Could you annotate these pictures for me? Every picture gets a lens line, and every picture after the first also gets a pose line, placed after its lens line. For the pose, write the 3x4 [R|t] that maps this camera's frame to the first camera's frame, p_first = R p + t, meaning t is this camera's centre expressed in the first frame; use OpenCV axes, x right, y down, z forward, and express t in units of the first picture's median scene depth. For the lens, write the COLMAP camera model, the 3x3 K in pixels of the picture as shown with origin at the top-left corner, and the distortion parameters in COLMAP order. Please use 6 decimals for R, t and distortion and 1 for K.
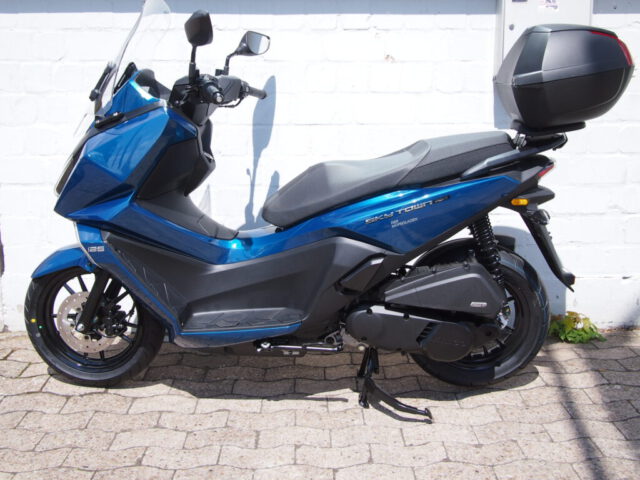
lens RADIAL K [[743.6, 0, 320.0], [0, 743.6, 240.0], [0, 0, 1]] dist [0.018455, -0.025424]
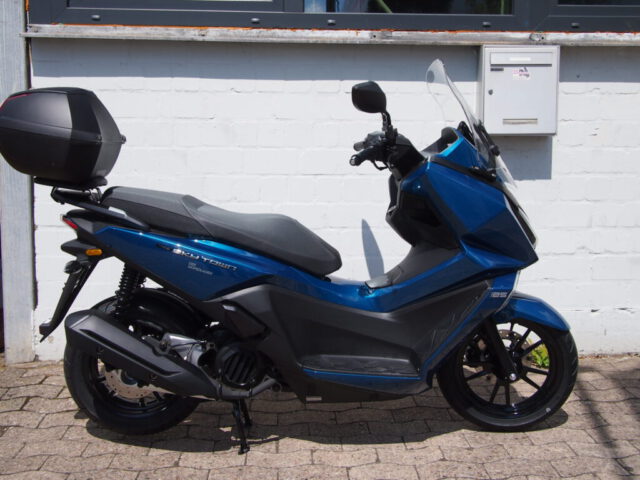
lens RADIAL K [[743.6, 0, 320.0], [0, 743.6, 240.0], [0, 0, 1]] dist [0.018455, -0.025424]
pose [[0.999507, 0.001904, 0.031350, -0.054169], [0.000371, 0.997374, -0.072420, 0.034458], [-0.031405, 0.072396, 0.996881, -0.161577]]
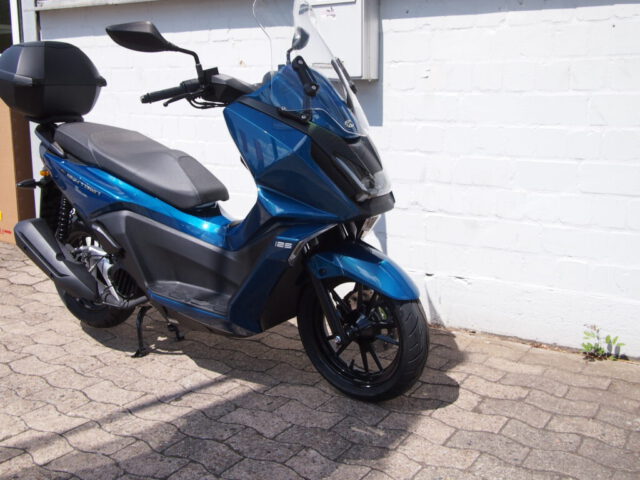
lens RADIAL K [[743.6, 0, 320.0], [0, 743.6, 240.0], [0, 0, 1]] dist [0.018455, -0.025424]
pose [[0.800248, 0.121452, -0.587242, 1.188268], [-0.127977, 0.991304, 0.030623, -0.011540], [0.585855, 0.050647, 0.808832, 0.117736]]
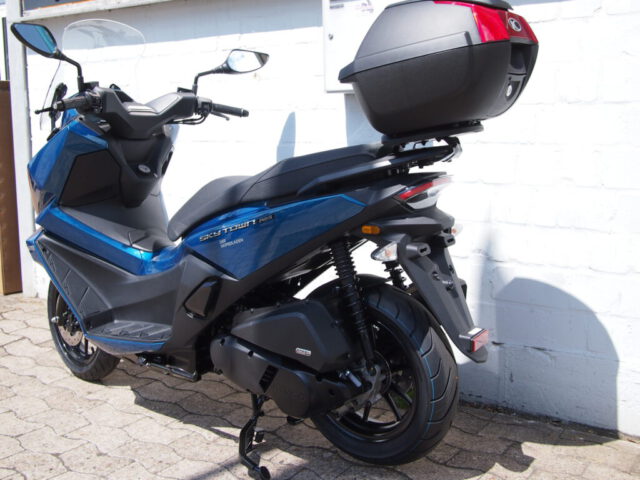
lens RADIAL K [[743.6, 0, 320.0], [0, 743.6, 240.0], [0, 0, 1]] dist [0.018455, -0.025424]
pose [[0.779776, 0.095359, -0.618753, 0.993567], [-0.127571, 0.991798, -0.007919, -0.036468], [0.612923, 0.085110, 0.785546, 0.356720]]
